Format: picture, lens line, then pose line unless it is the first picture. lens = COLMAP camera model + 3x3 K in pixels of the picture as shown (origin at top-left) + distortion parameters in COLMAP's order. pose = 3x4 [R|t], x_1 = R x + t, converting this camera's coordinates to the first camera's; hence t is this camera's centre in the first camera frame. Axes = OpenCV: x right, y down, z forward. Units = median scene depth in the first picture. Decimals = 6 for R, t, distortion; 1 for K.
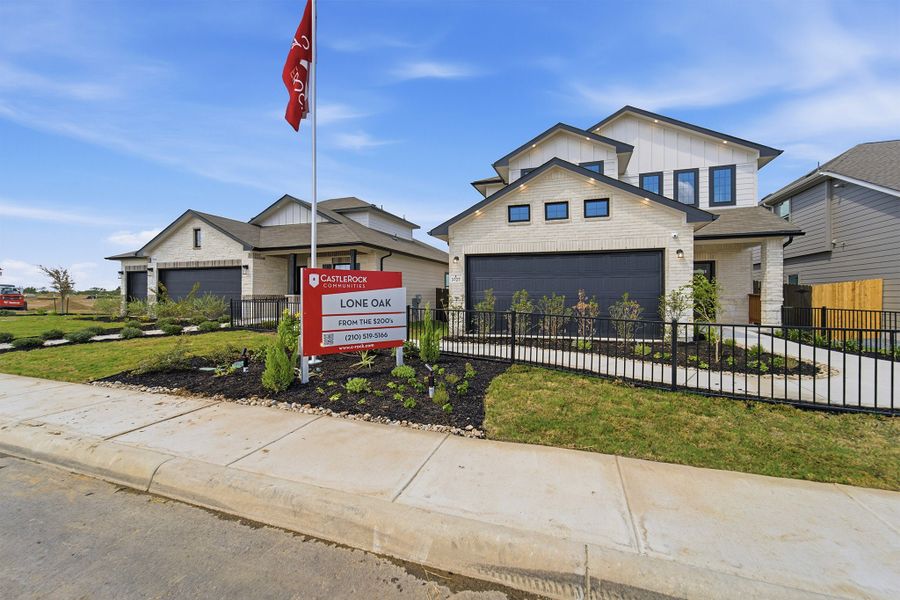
lens RADIAL K [[373.7, 0, 448.7], [0, 373.7, 294.2], [0, 0, 1]] dist [-0.002004, 0.000524]
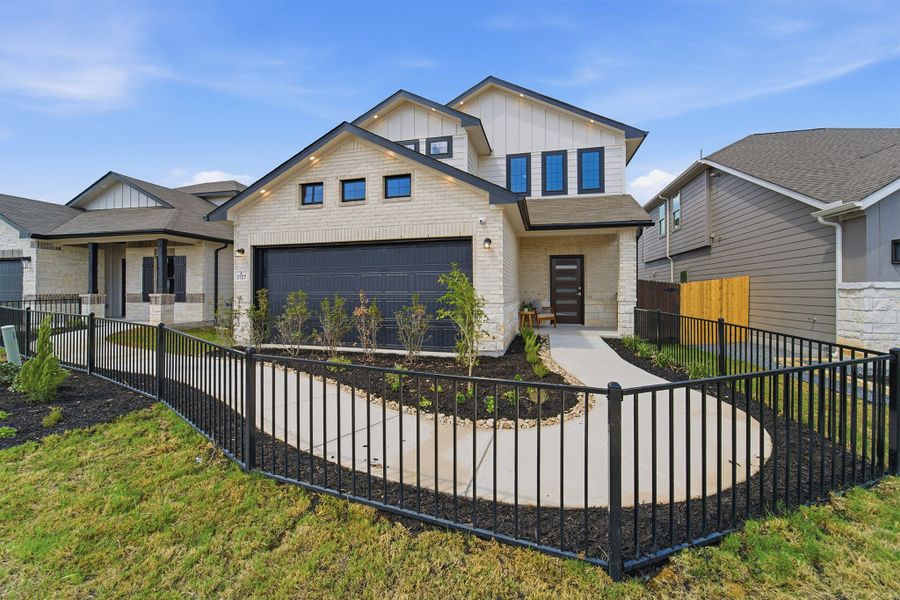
lens RADIAL K [[381.2, 0, 448.2], [0, 381.2, 286.6], [0, 0, 1]] dist [-0.017593, 0.009472]
pose [[0.995214, -0.001014, 0.097718, 0.327322], [0.001451, 0.999989, -0.004405, -0.012017], [-0.097713, 0.004526, 0.995204, 0.146421]]
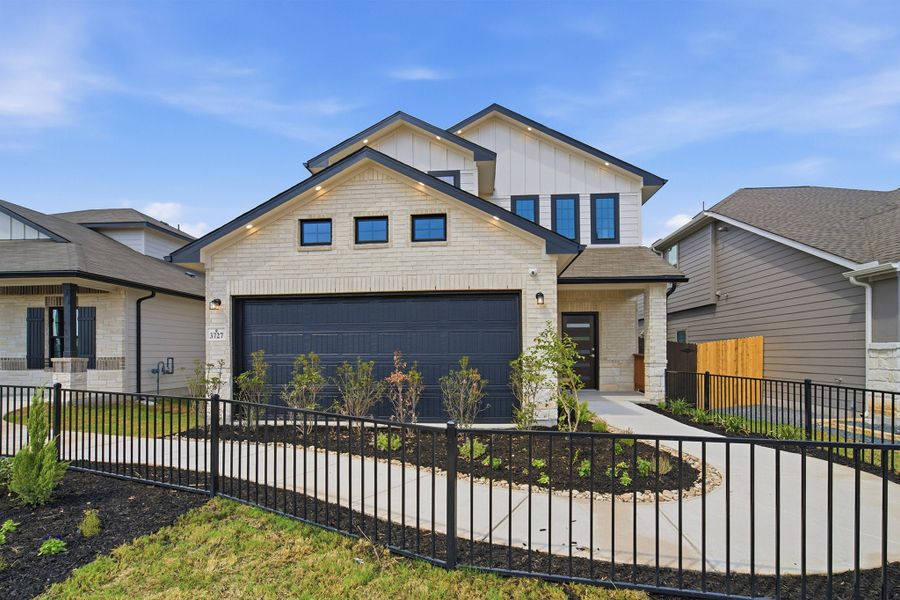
lens RADIAL K [[452.3, 0, 453.7], [0, 452.3, 349.3], [0, 0, 1]] dist [-0.007484, 0.000762]
pose [[0.963835, -0.003243, 0.266479, 0.173250], [0.003731, 0.999992, -0.001325, -0.011244], [-0.266472, 0.002272, 0.963840, 0.165969]]
